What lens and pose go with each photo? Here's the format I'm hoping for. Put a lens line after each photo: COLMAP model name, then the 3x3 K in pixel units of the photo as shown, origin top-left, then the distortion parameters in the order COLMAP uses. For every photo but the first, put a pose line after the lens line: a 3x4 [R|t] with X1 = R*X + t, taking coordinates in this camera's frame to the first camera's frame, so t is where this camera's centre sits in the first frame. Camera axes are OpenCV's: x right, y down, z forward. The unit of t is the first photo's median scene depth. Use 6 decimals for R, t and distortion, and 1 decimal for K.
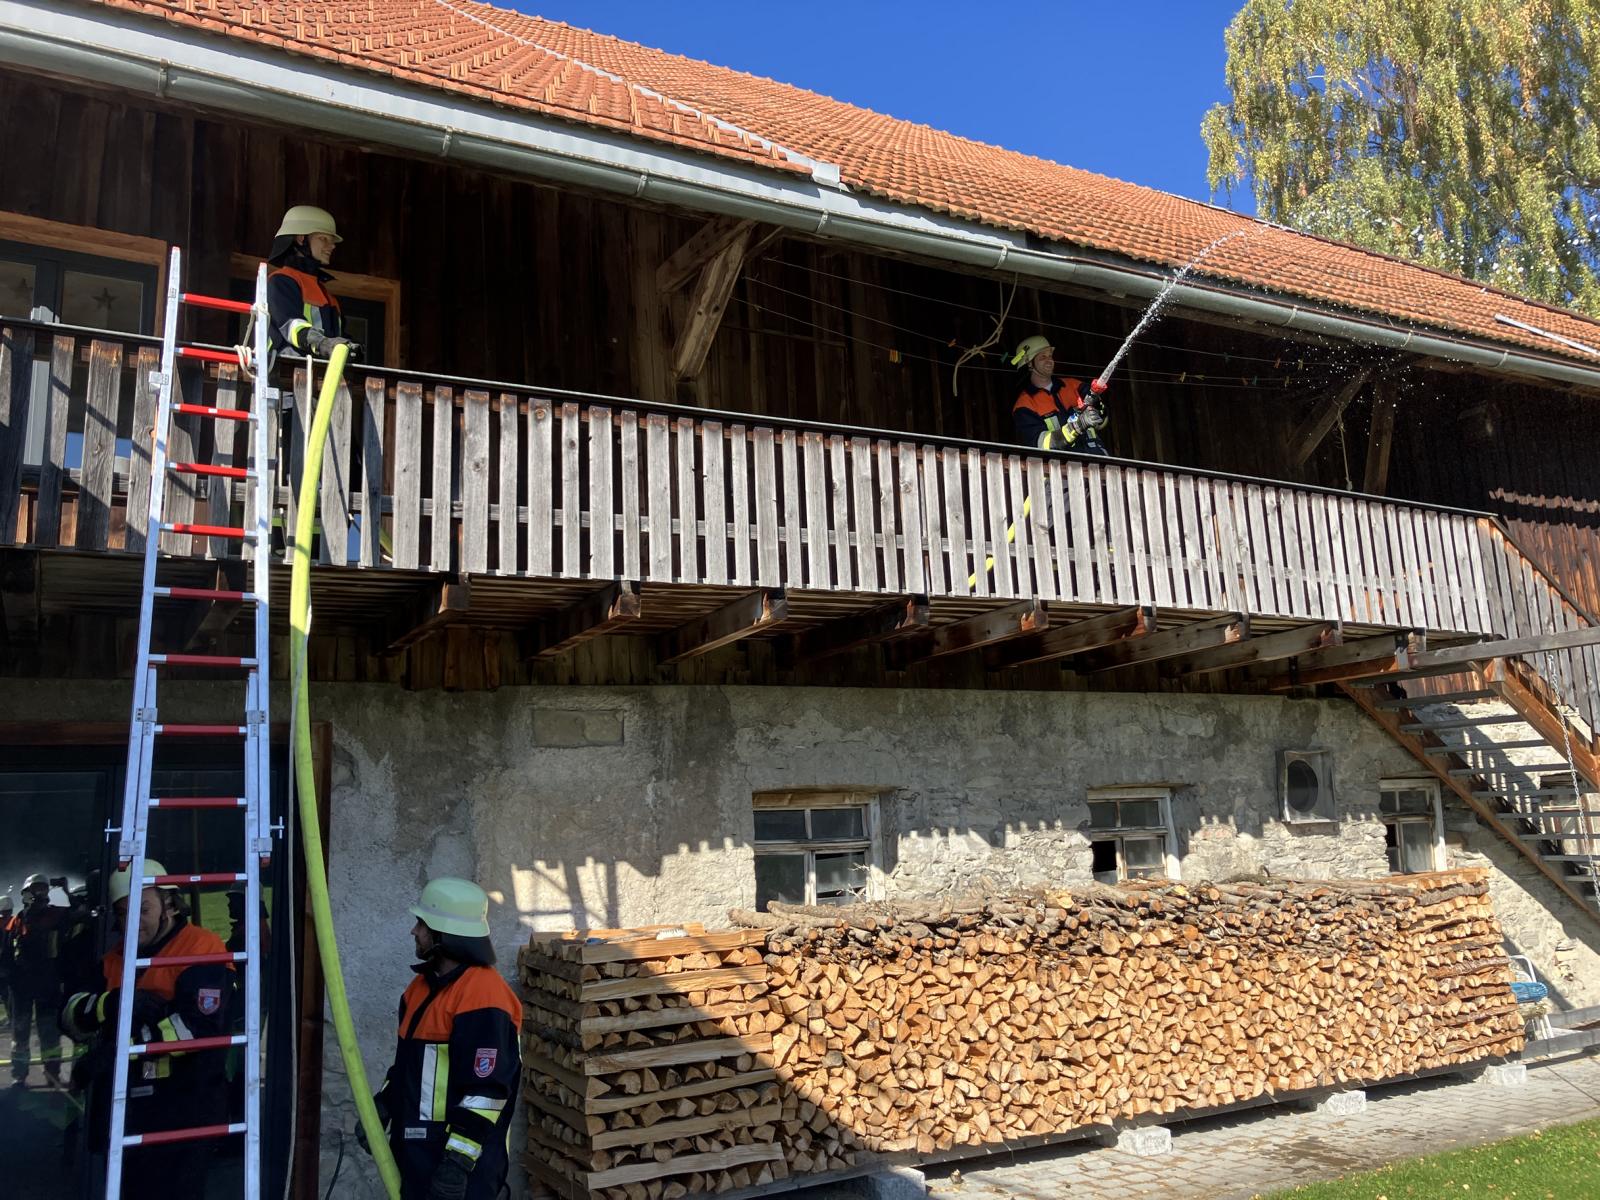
lens RADIAL K [[1324.3, 0, 801.2], [0, 1324.3, 566.7], [0, 0, 1]] dist [0.008233, -0.042570]
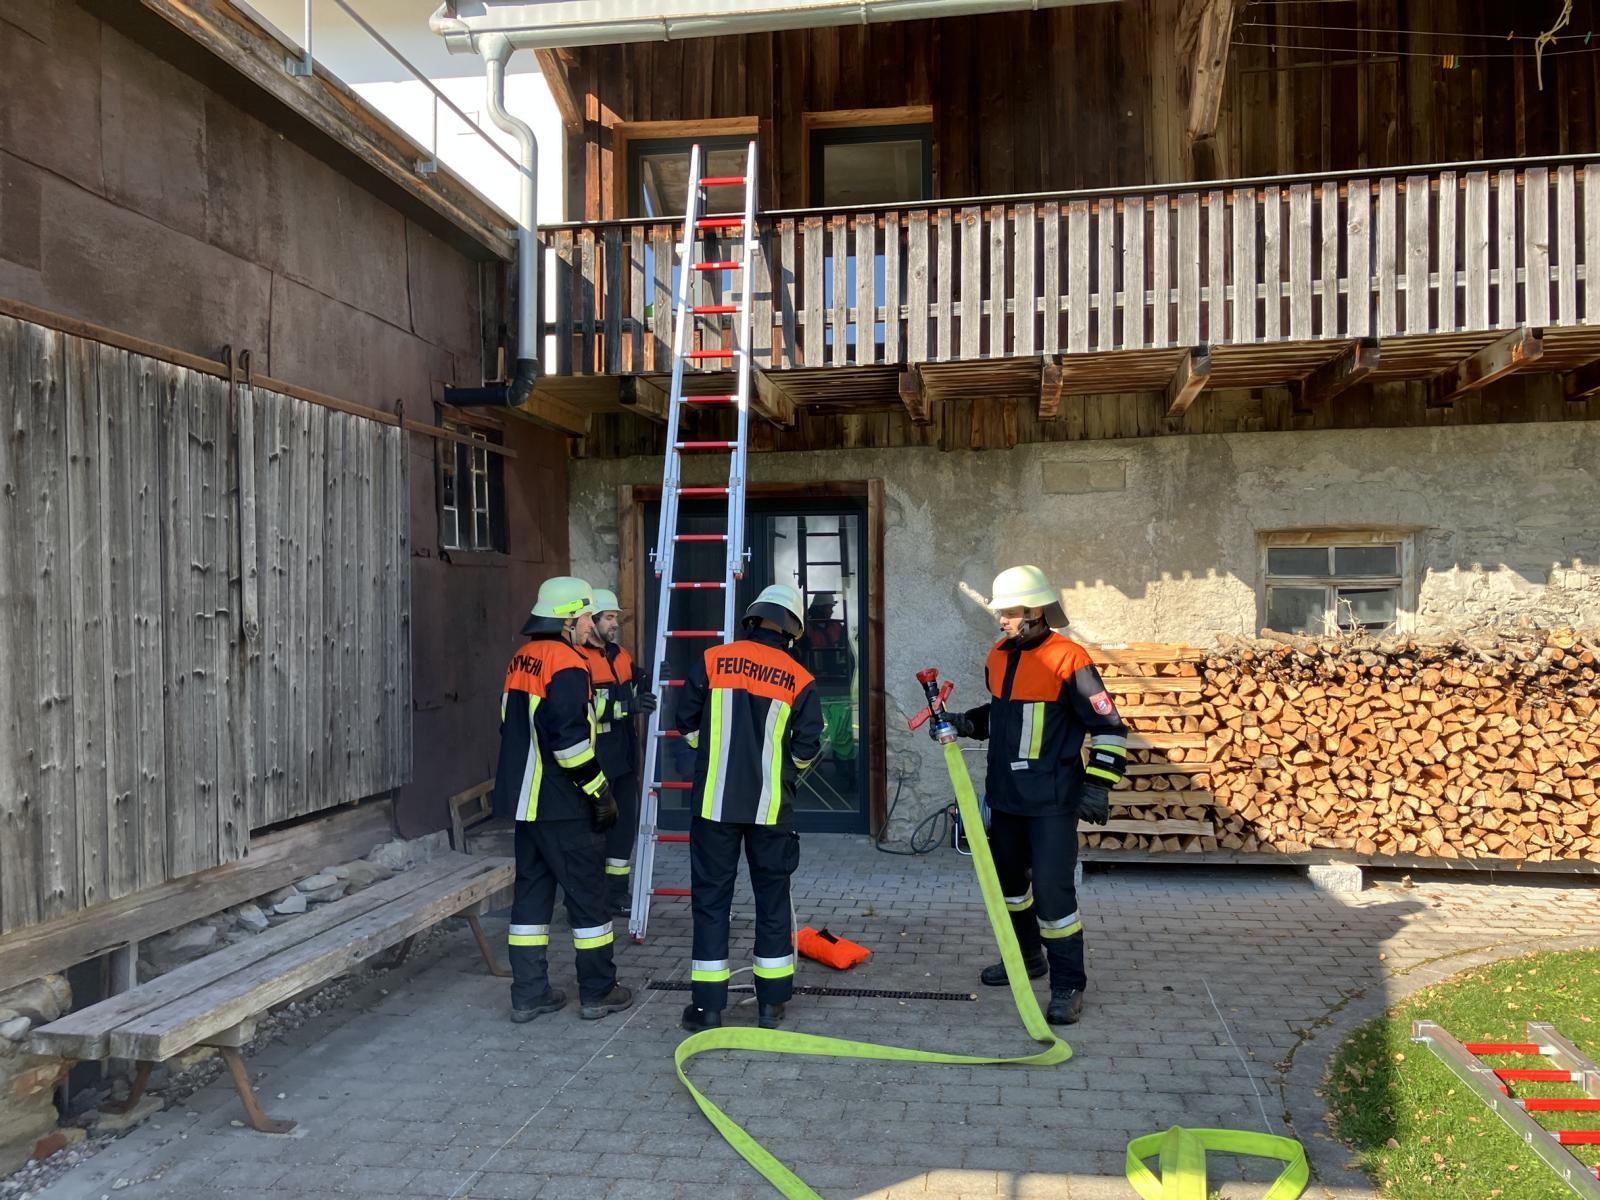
lens RADIAL K [[1324.8, 0, 779.4], [0, 1324.8, 623.1], [0, 0, 1]] dist [0.003750, -0.010751]
pose [[0.781211, 0.041160, -0.622909, 0.384008], [0.105696, 0.974697, 0.196961, -0.012741], [0.615254, -0.219707, 0.757094, -0.089451]]
